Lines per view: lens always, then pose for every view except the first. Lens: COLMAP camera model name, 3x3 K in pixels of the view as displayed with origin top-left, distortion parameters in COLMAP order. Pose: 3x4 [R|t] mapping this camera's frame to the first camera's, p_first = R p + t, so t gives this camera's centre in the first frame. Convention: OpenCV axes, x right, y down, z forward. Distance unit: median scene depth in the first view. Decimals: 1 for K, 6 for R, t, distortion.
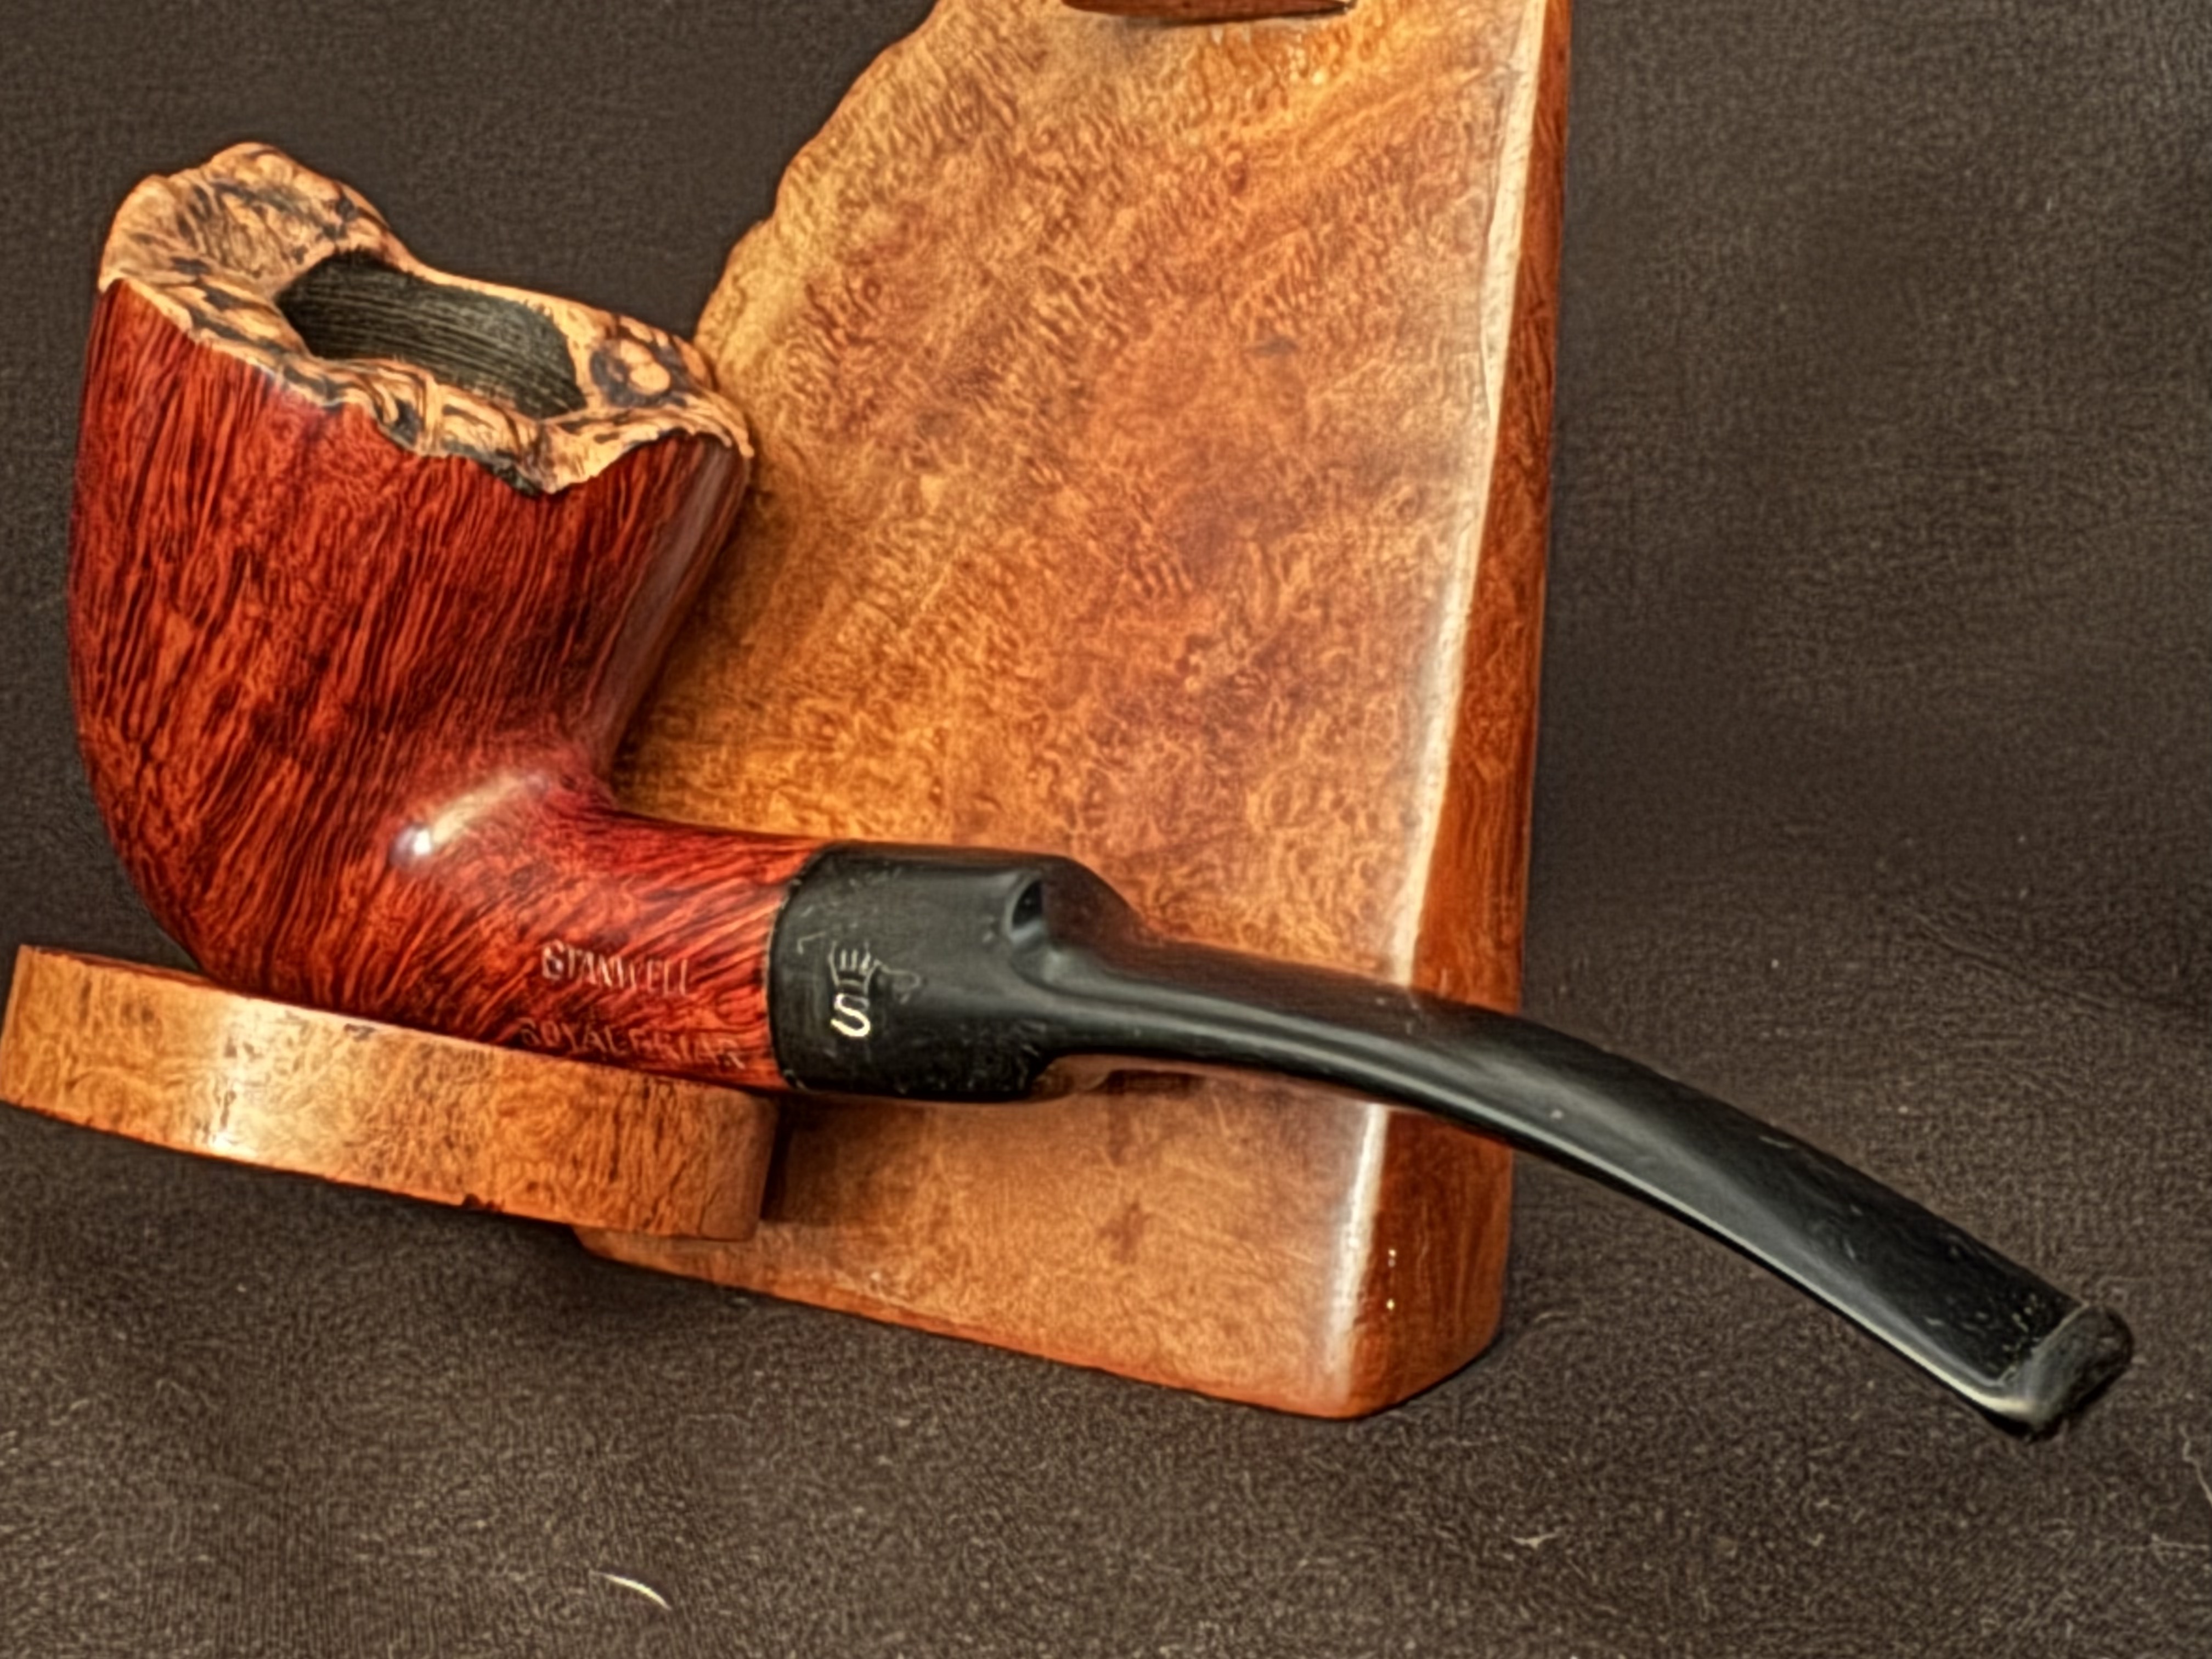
lens RADIAL K [[3008.6, 0, 894.7], [0, 3008.6, 840.7], [0, 0, 1]] dist [0.002459, -0.069380]
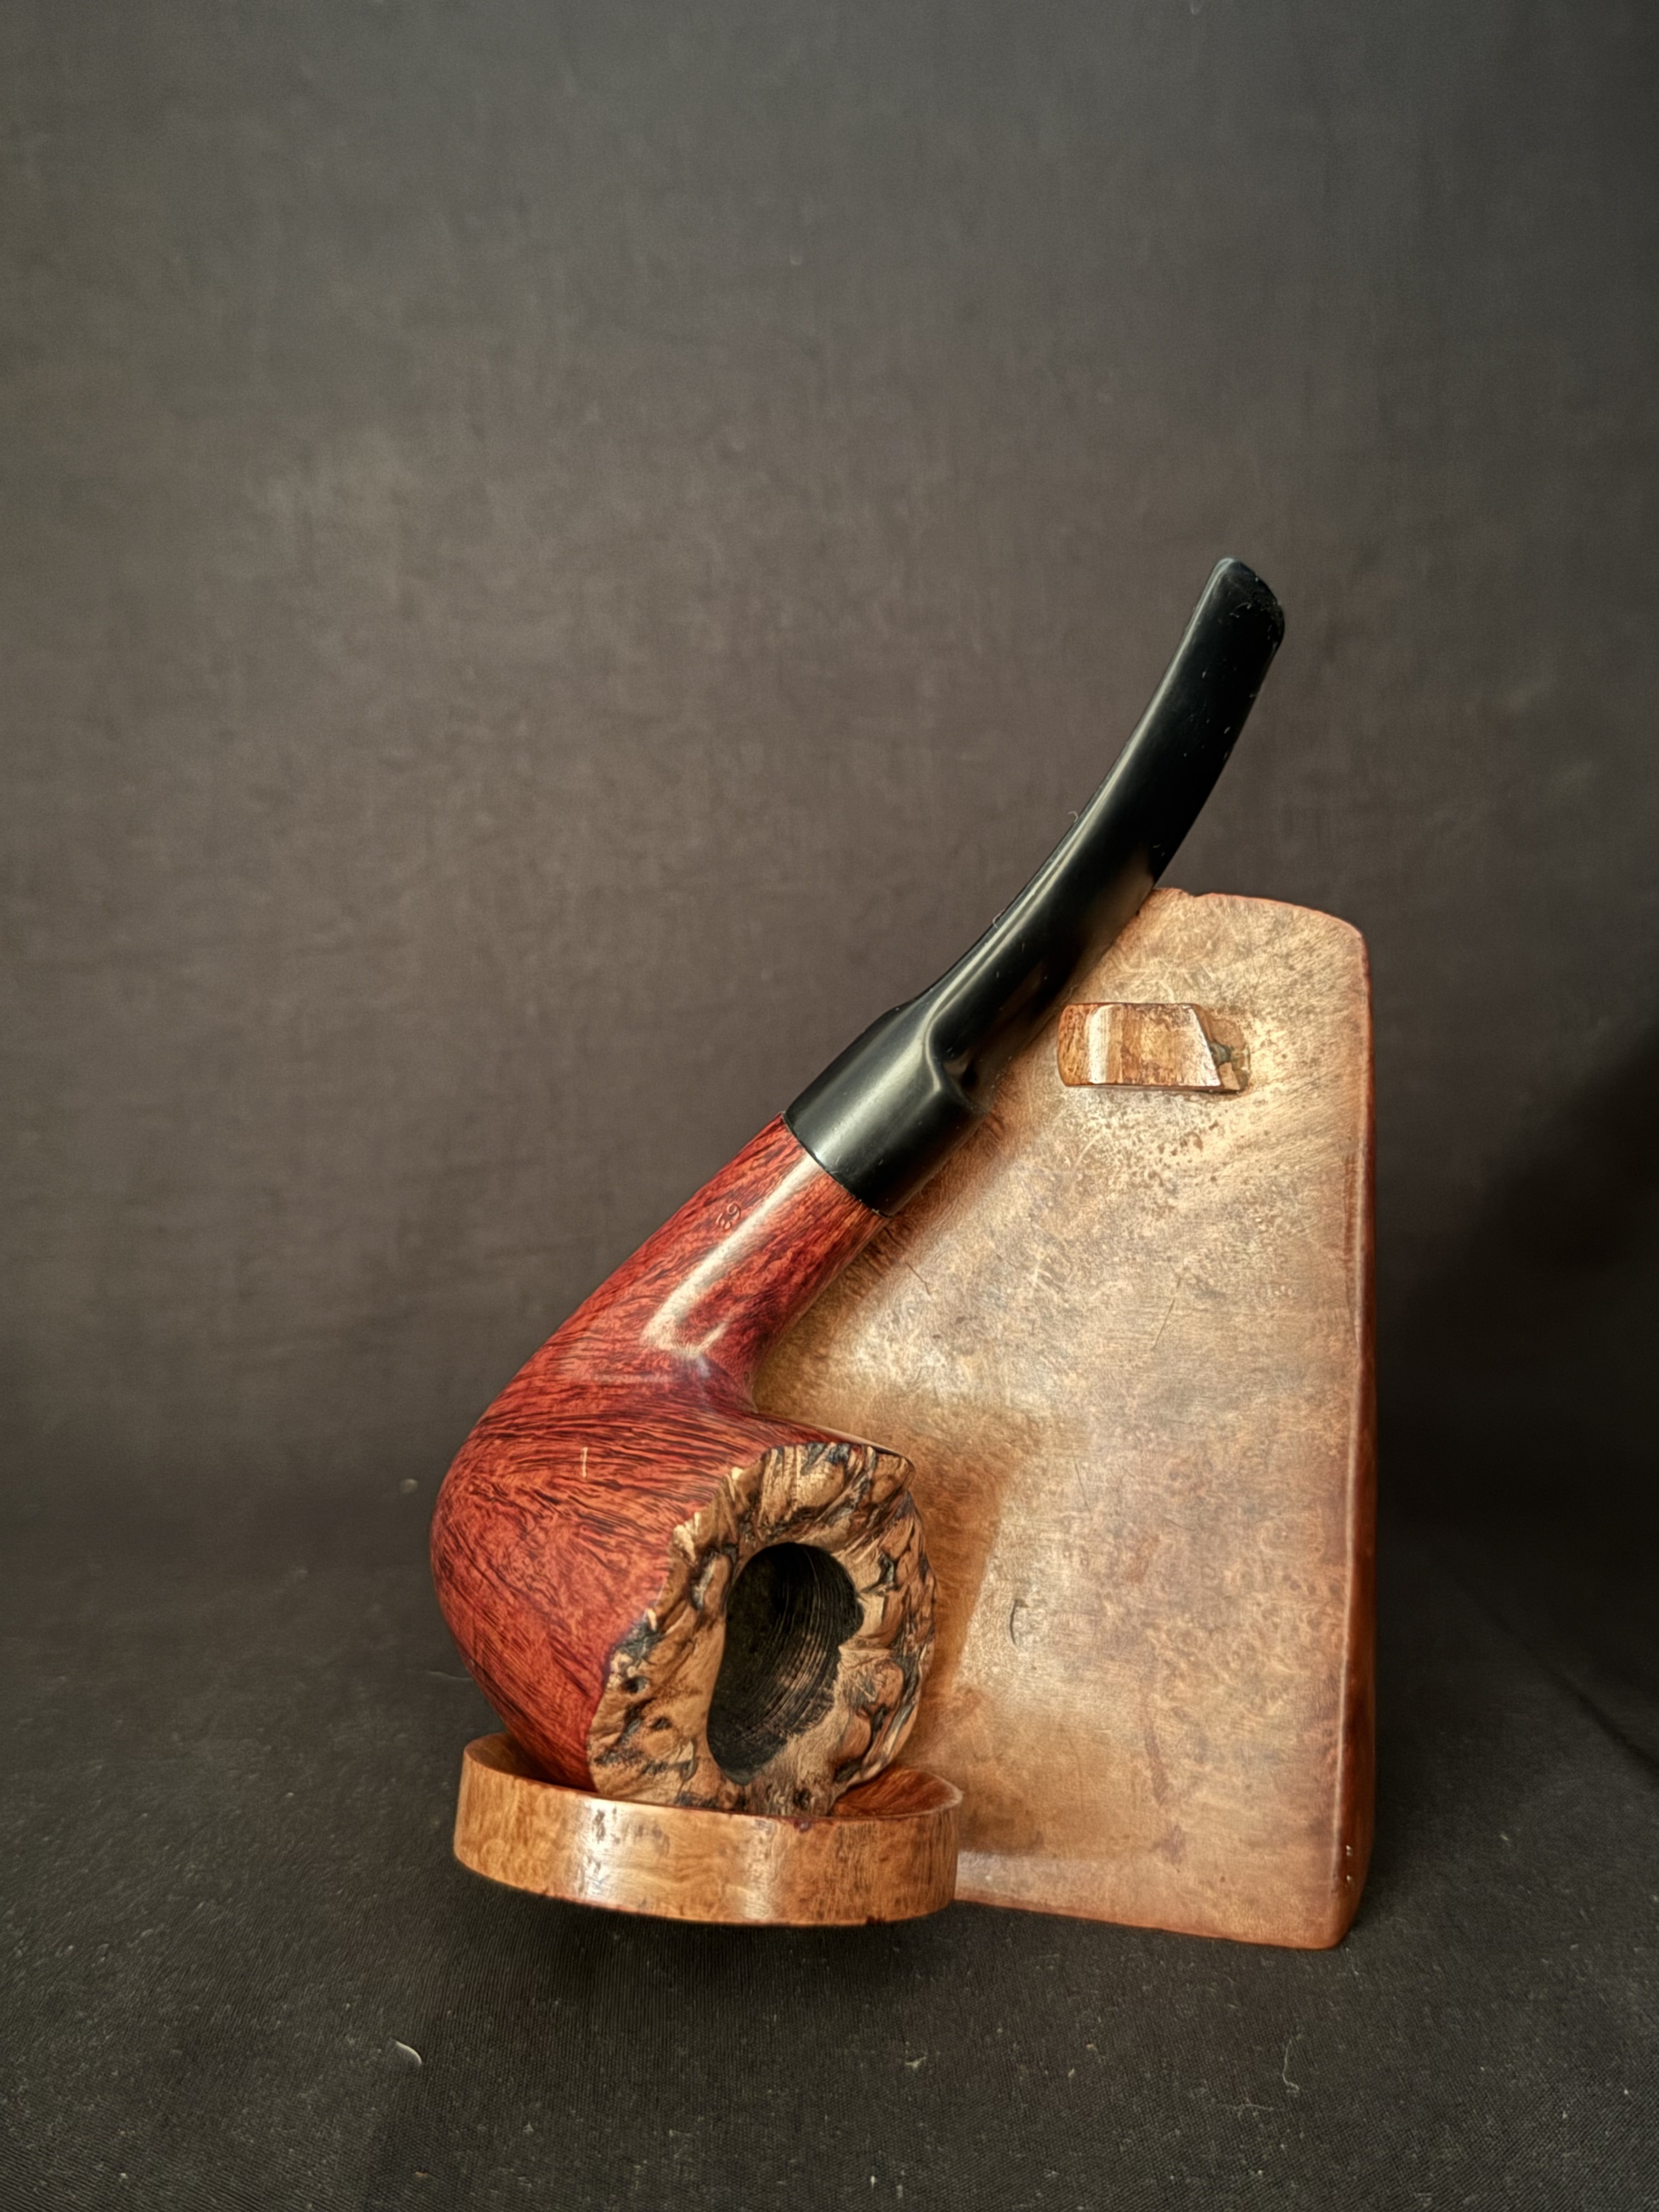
lens RADIAL K [[2357.6, 0, 829.5], [0, 2357.6, 1106.0], [0, 0, 1]] dist [0.159216, -0.353192]
pose [[0.945375, -0.059779, 0.320458, -0.477185], [0.059000, 0.998184, 0.012150, -0.289730], [-0.320602, 0.007421, 0.947185, -0.176931]]
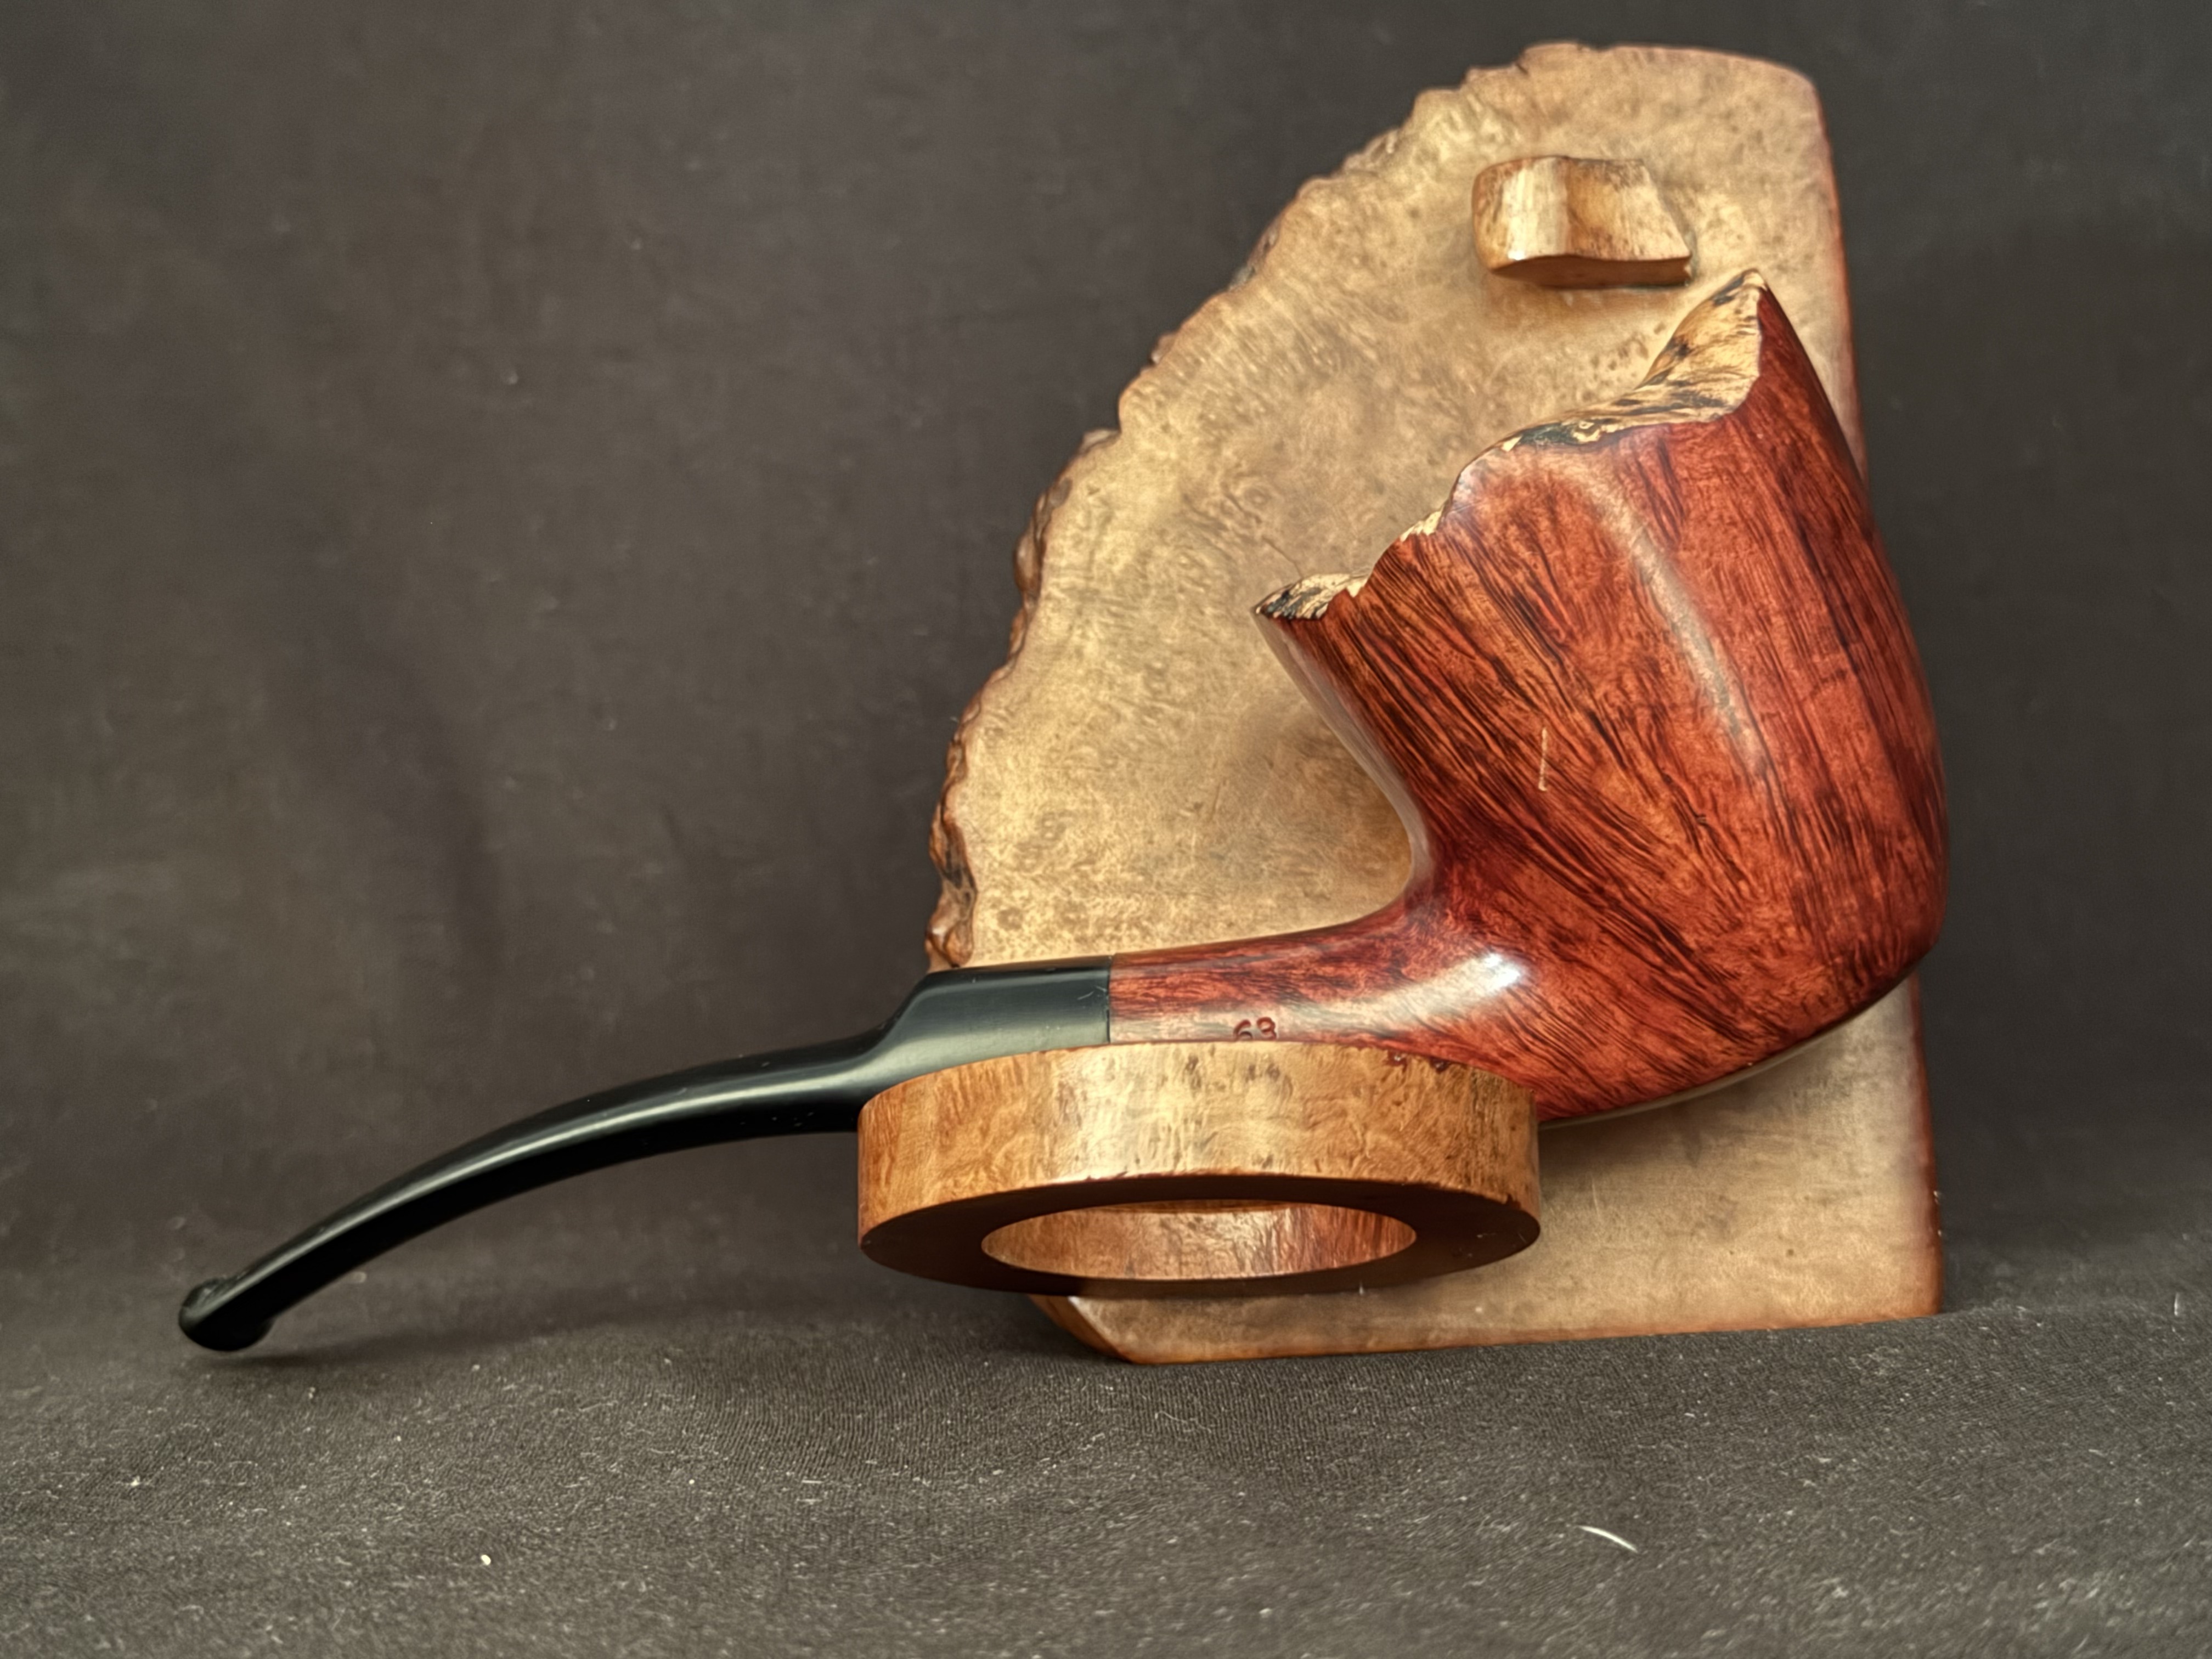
lens RADIAL K [[4162.7, 0, 1106.0], [0, 4162.7, 829.5], [0, 0, 1]] dist [0.098880, 0.233164]
pose [[0.767529, -0.035347, 0.640039, -1.188369], [0.125434, 0.987458, -0.095886, 0.099702], [-0.628622, 0.153877, 0.762336, -0.191453]]
